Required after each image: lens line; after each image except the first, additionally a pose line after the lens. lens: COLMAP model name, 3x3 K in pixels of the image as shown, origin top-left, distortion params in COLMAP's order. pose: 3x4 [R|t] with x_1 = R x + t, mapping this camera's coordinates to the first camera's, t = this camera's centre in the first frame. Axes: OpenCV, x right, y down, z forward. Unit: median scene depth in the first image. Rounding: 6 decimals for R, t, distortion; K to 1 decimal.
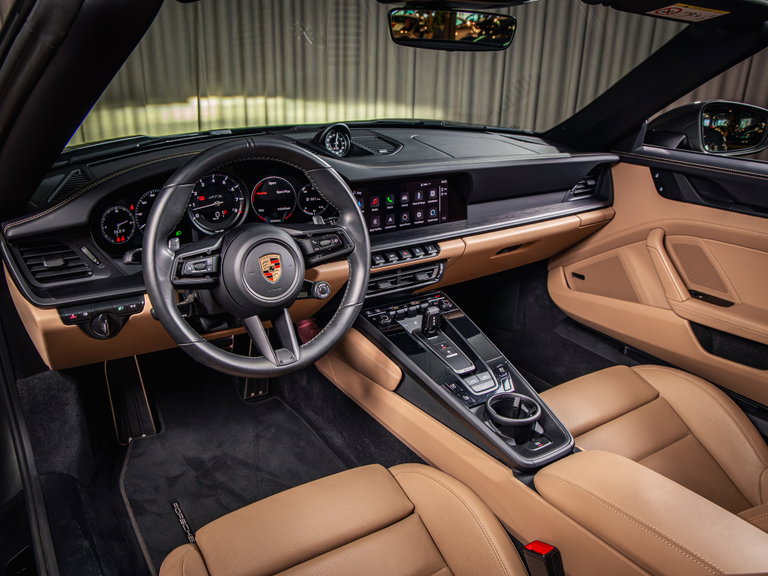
lens RADIAL K [[623.8, 0, 384.8], [0, 623.8, 302.6], [0, 0, 1]] dist [-0.023907, 0.000534]
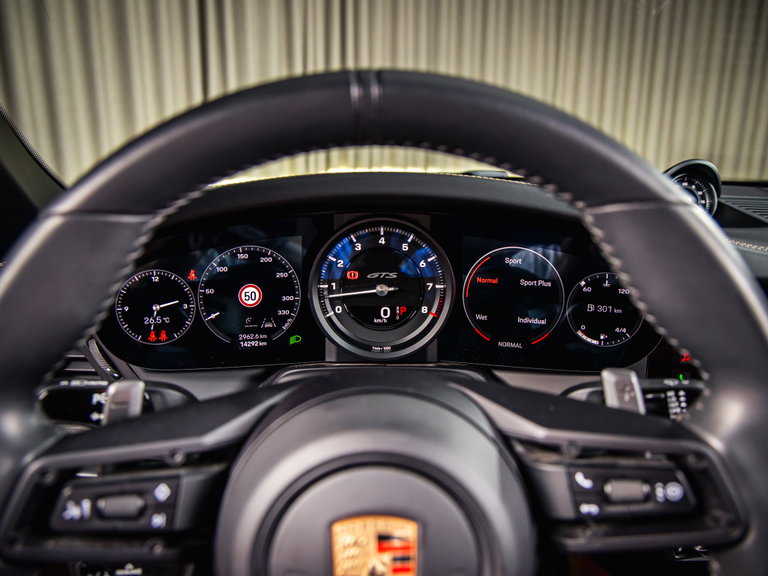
lens RADIAL K [[509.3, 0, 383.6], [0, 509.3, 289.7], [0, 0, 1]] dist [-0.010003, 0.001785]
pose [[0.854285, 0.124437, -0.504690, -0.077802], [-0.201548, 0.974263, -0.100944, -0.123269], [0.479140, 0.187955, 0.857379, 0.686391]]
